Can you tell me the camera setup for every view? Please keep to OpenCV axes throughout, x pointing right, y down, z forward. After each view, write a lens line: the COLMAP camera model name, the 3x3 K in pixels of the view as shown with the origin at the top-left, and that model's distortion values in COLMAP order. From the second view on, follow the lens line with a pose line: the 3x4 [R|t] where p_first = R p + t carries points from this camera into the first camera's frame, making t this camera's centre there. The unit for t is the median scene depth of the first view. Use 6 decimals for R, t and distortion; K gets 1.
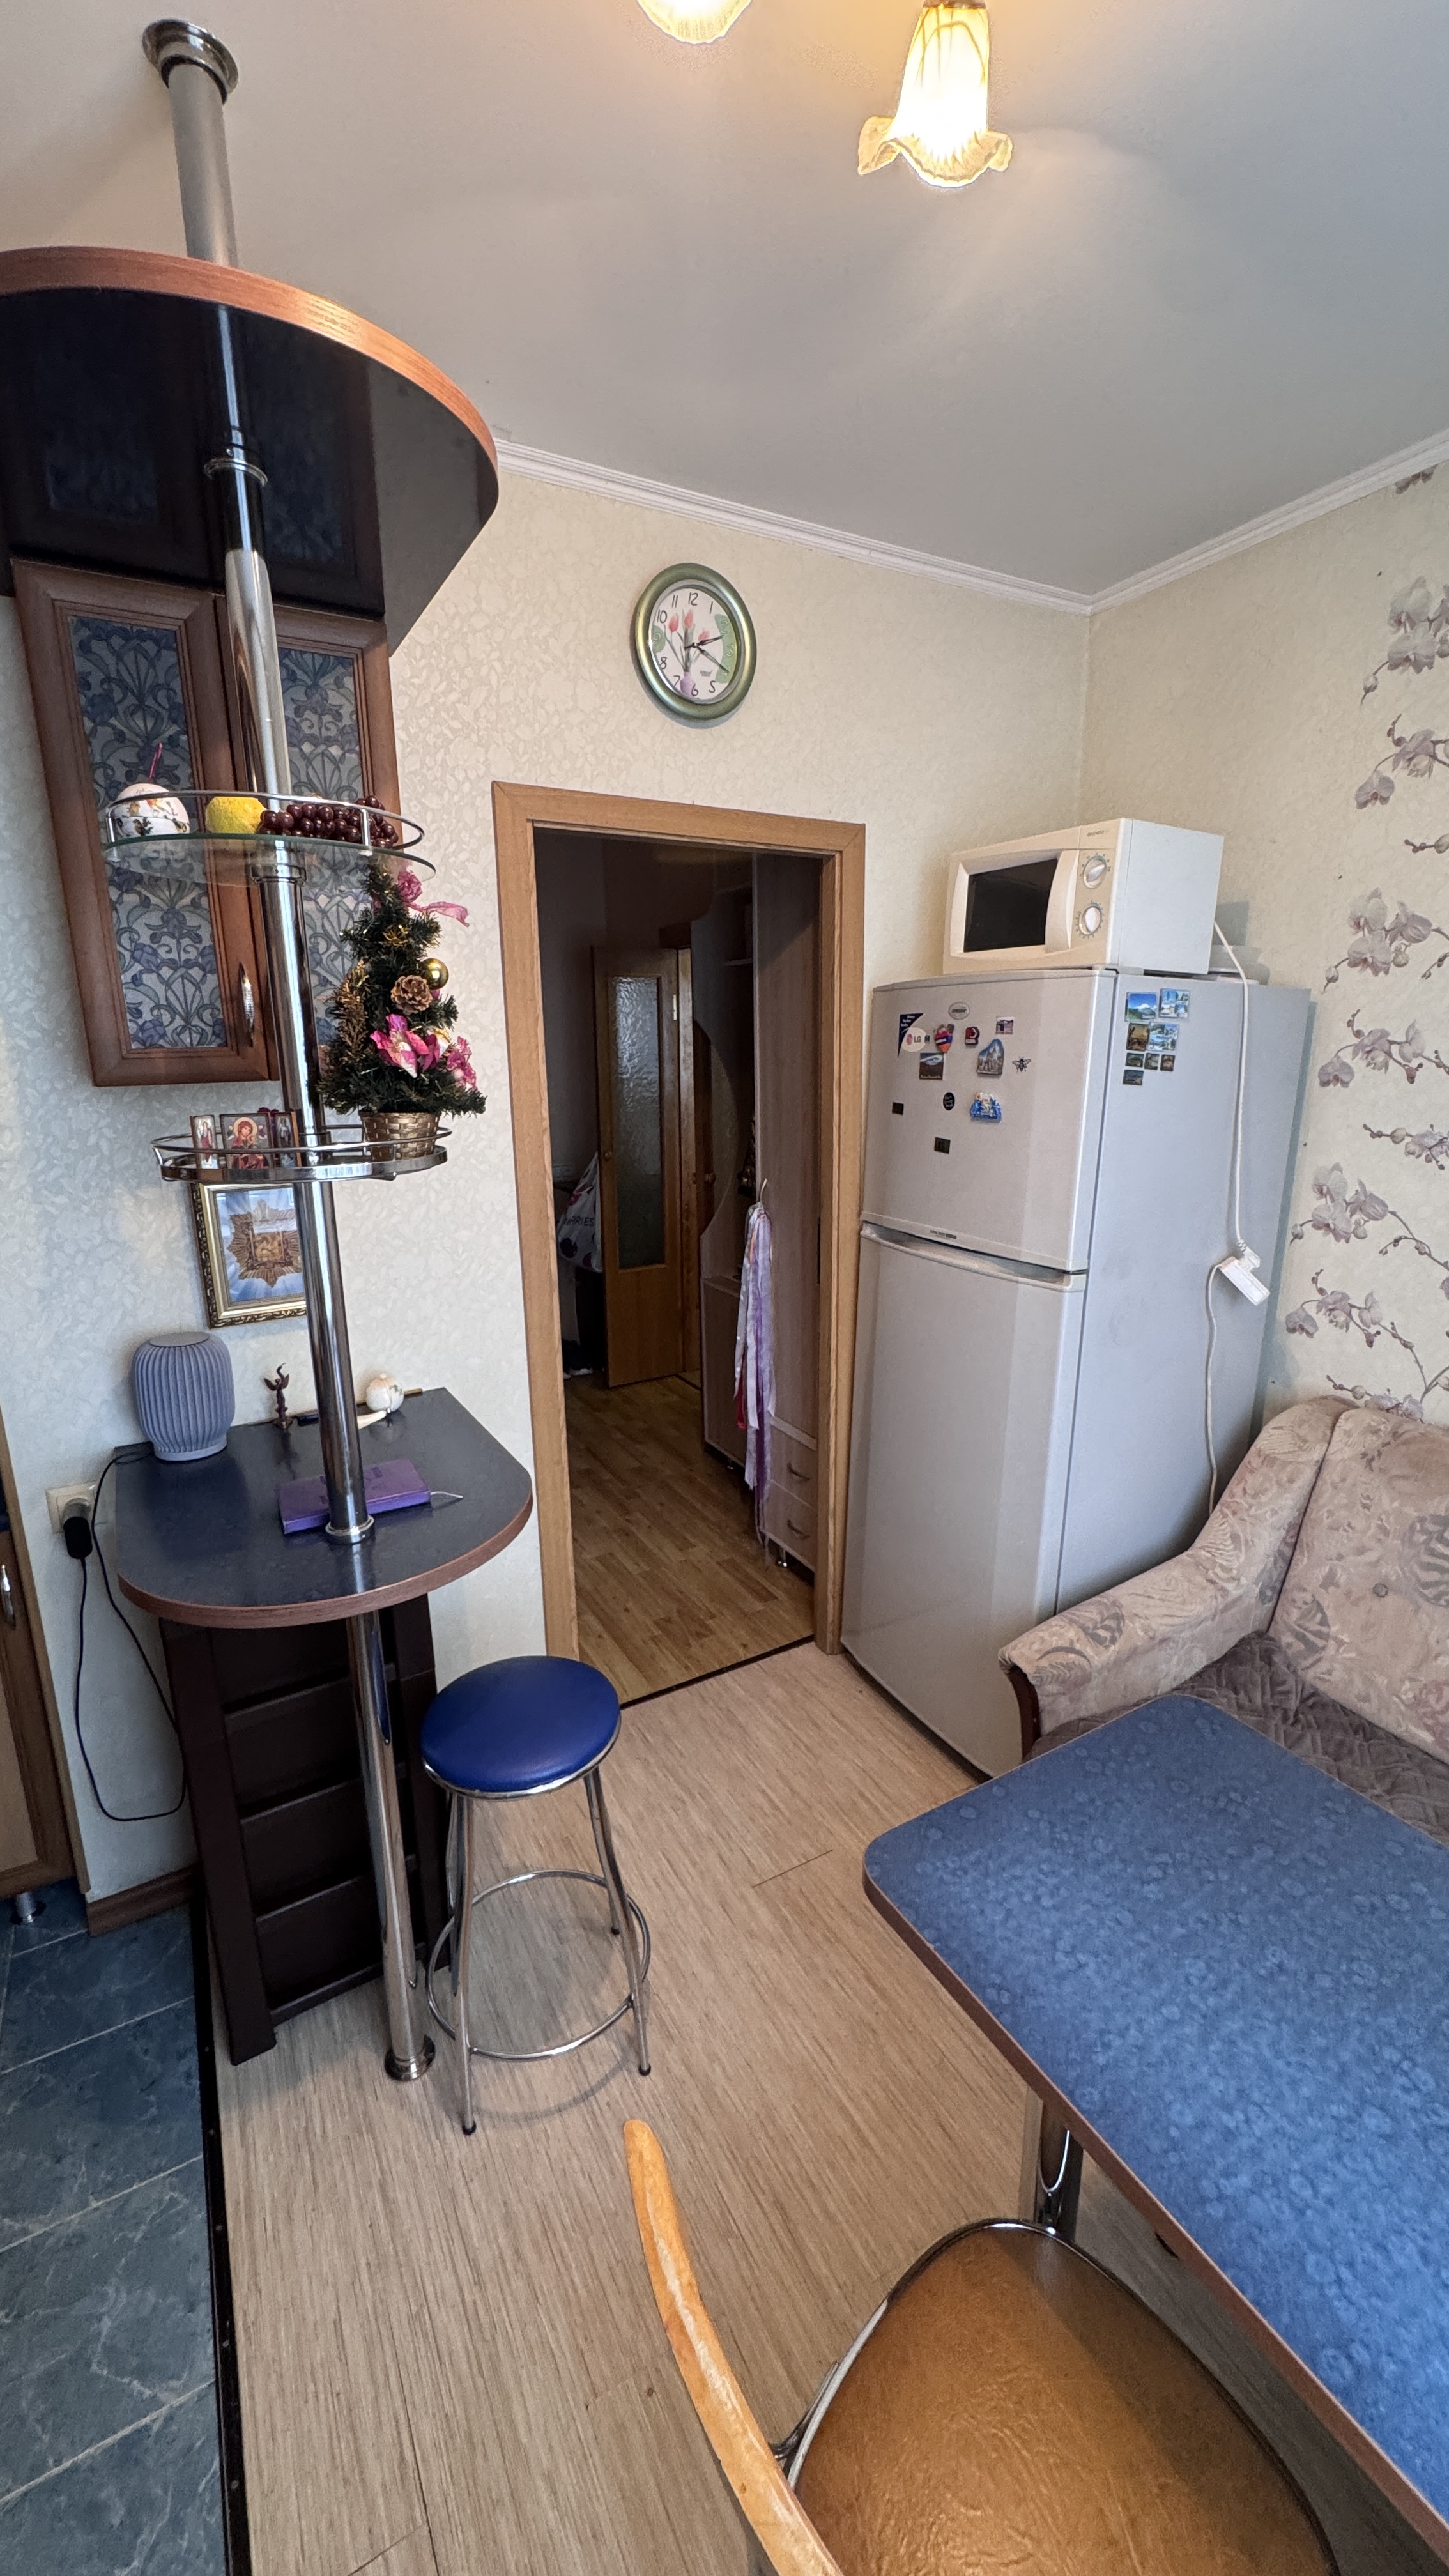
lens RADIAL K [[1039.4, 0, 724.5], [0, 1039.4, 1288.0], [0, 0, 1]] dist [-0.007562, -0.000033]
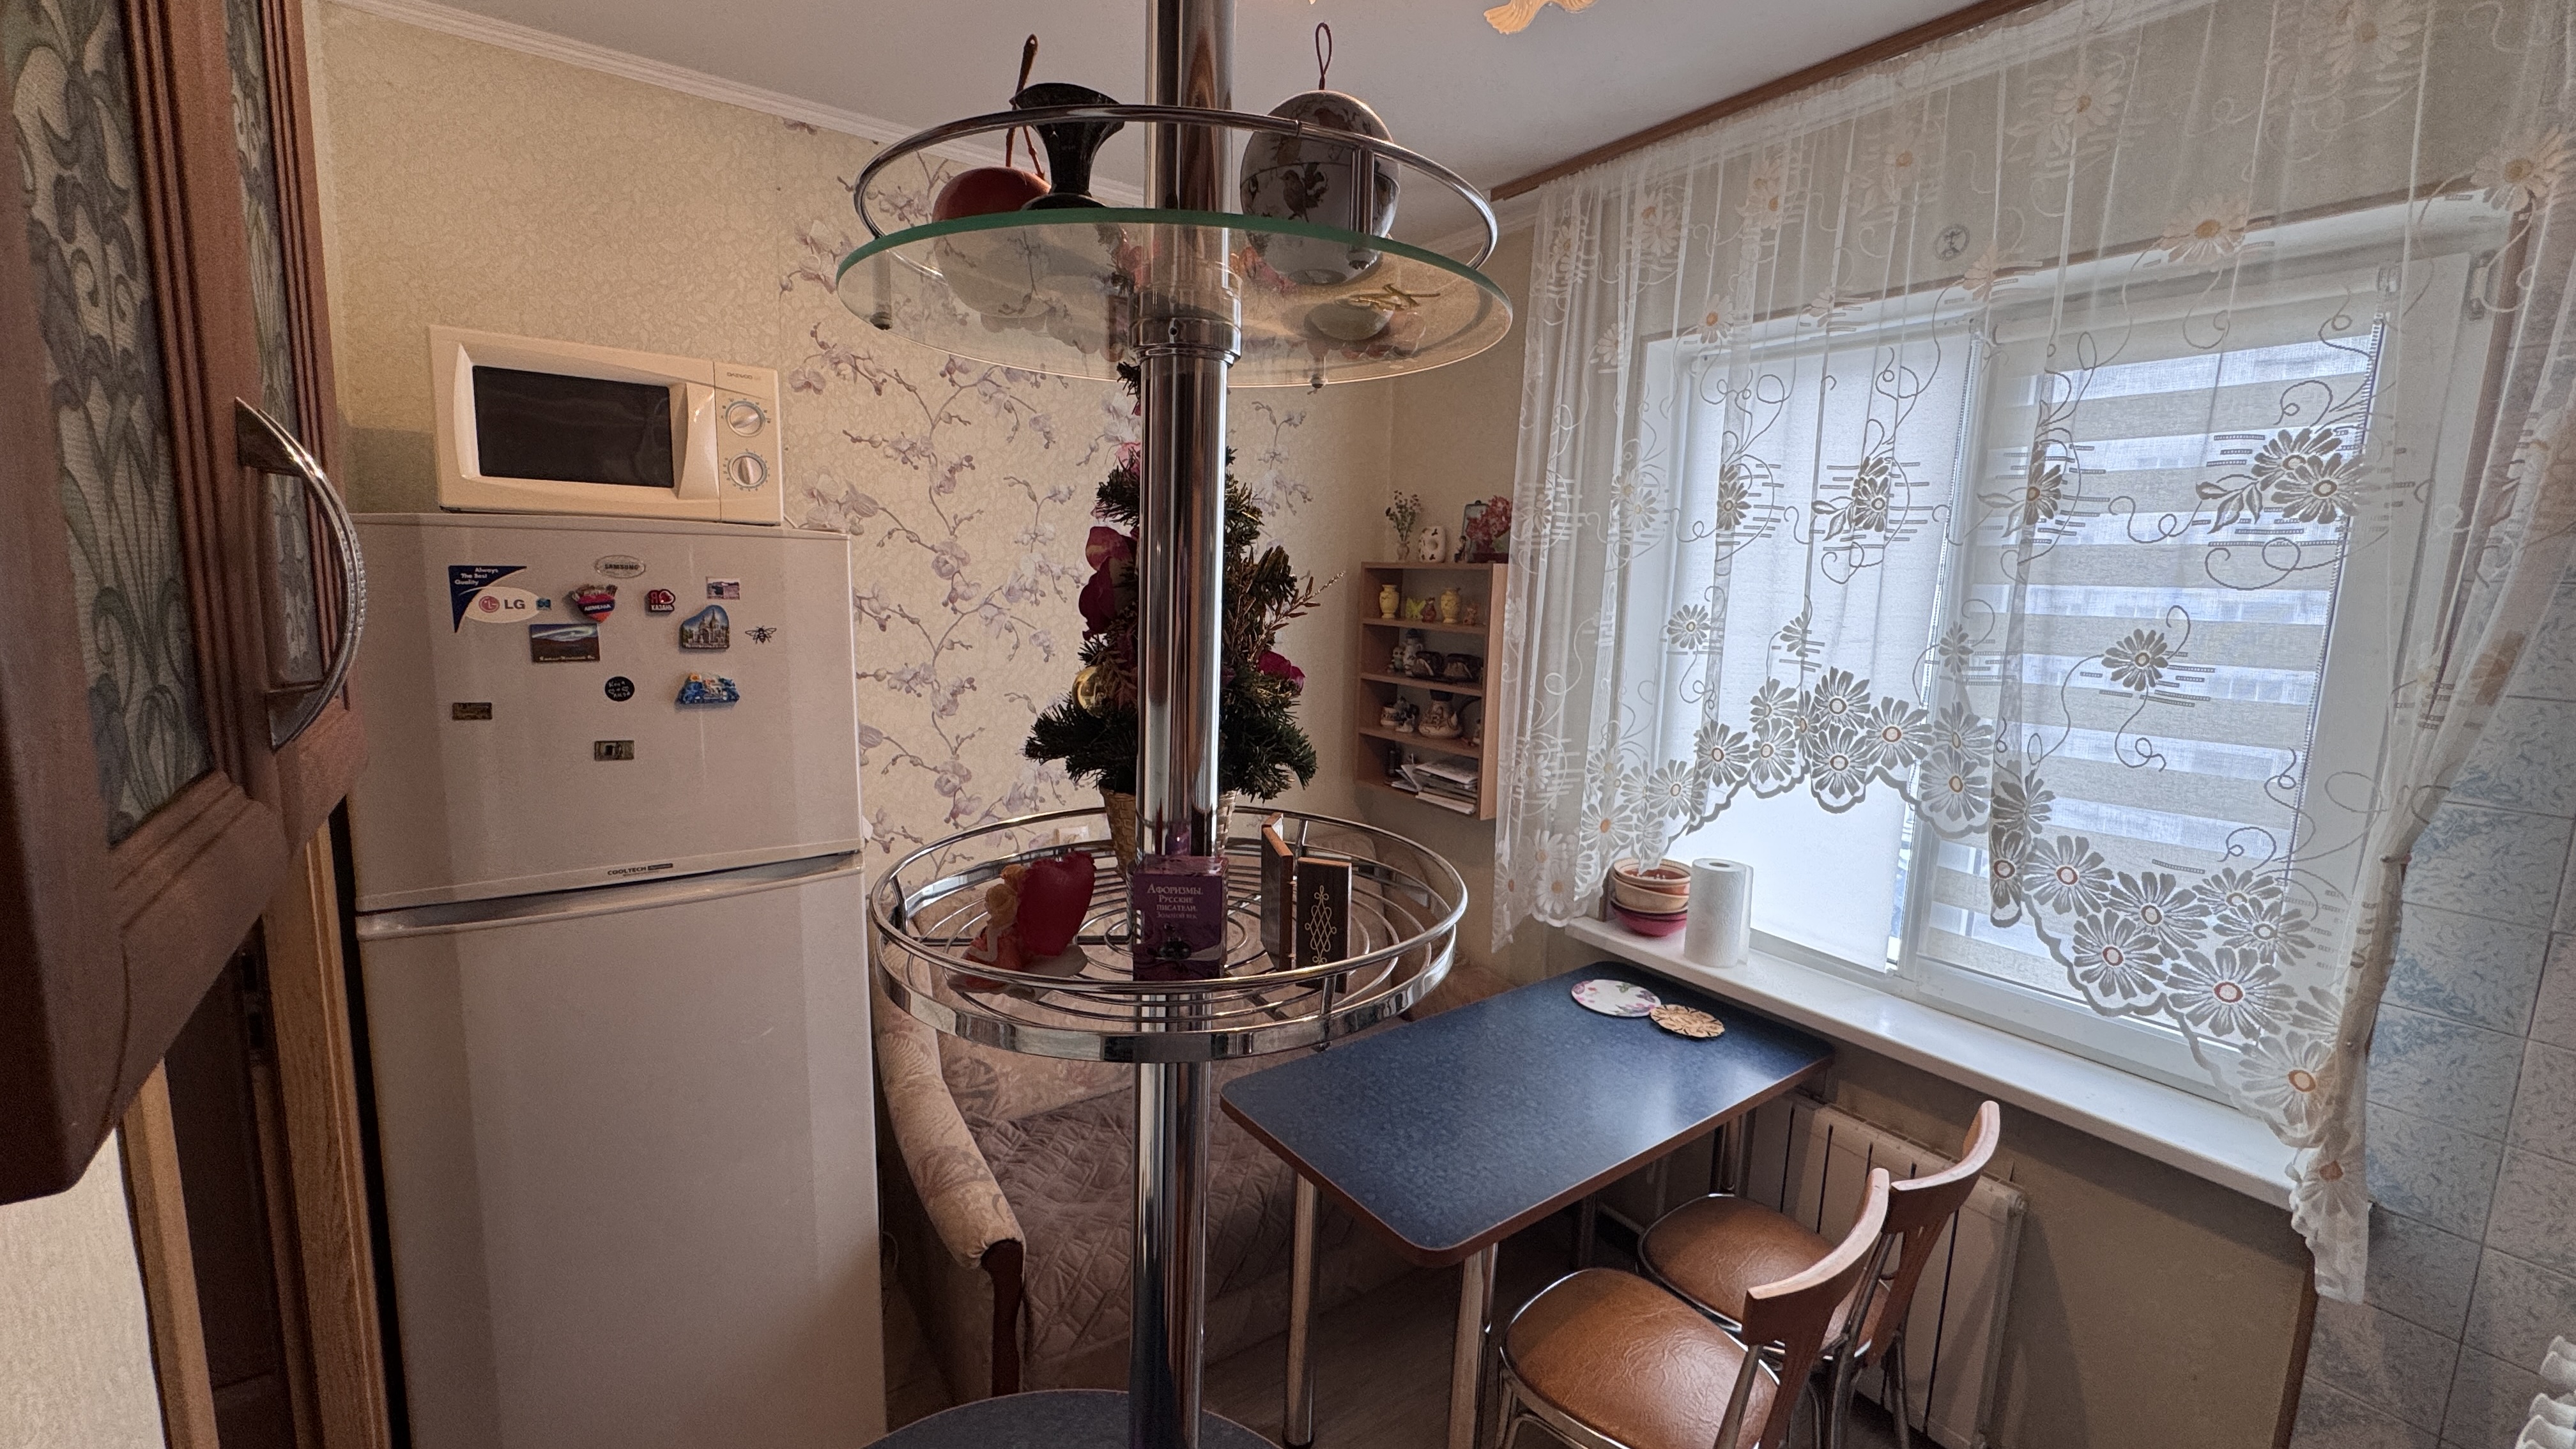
lens RADIAL K [[1039.4, 0, 1286.3], [0, 1039.4, 717.1], [0, 0, 1]] dist [-0.007562, -0.000033]
pose [[-0.118016, -0.133957, 0.983935, -0.560114], [0.208328, 0.965468, 0.156431, -0.179901], [-0.970913, 0.223443, -0.086034, 0.625775]]
